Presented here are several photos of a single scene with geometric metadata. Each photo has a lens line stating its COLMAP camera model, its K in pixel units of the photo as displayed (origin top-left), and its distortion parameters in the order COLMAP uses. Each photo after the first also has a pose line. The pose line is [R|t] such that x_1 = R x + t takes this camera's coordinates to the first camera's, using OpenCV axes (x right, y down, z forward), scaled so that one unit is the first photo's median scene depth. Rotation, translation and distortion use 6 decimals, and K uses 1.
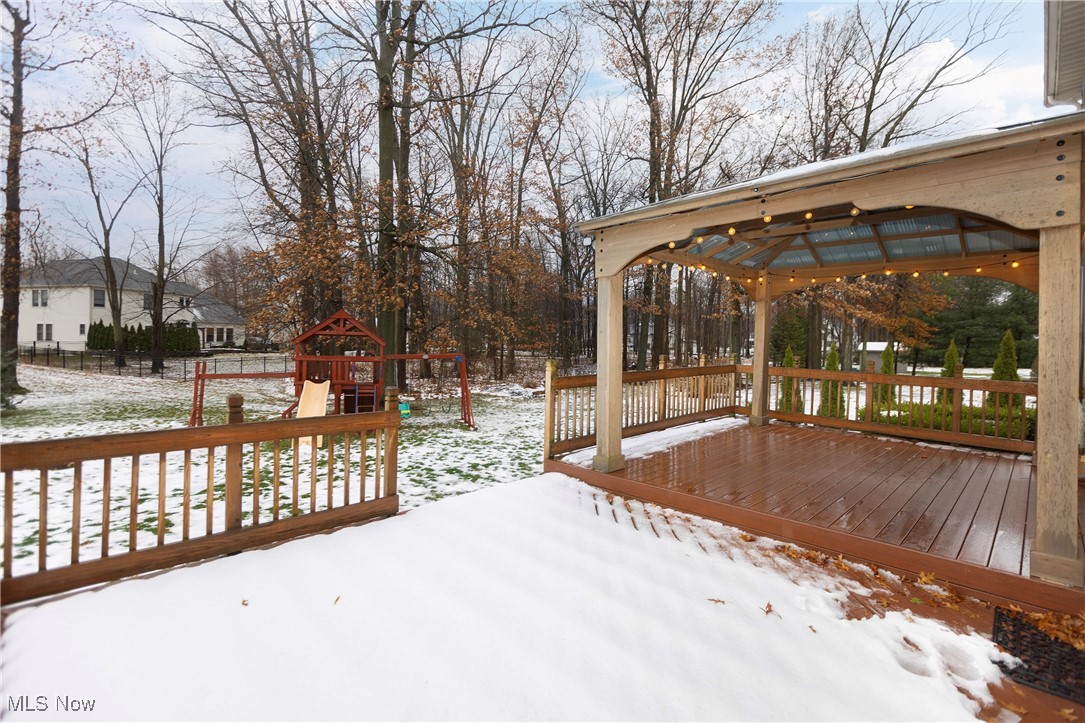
lens RADIAL K [[511.6, 0, 553.2], [0, 511.6, 347.7], [0, 0, 1]] dist [0.002918, -0.001199]
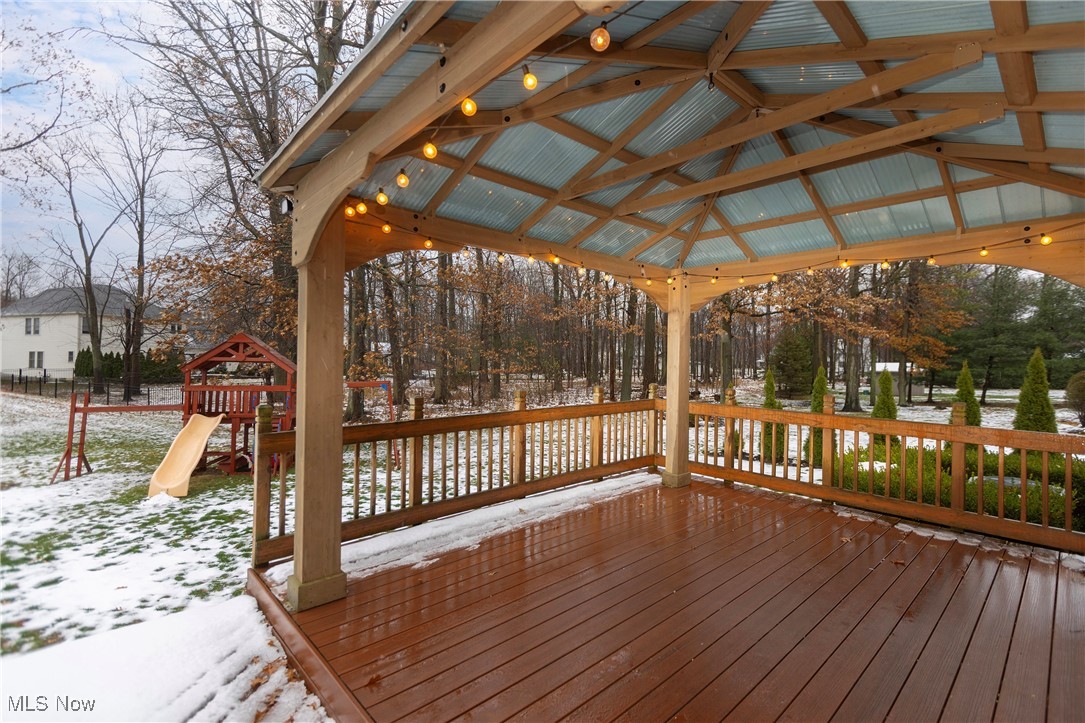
lens RADIAL K [[481.7, 0, 561.7], [0, 481.7, 353.5], [0, 0, 1]] dist [0.003365, -0.000634]
pose [[0.998707, -0.009088, -0.050009, 0.098906], [0.007472, 0.999447, -0.032411, -0.004265], [0.050276, 0.031995, 0.998223, 0.112115]]
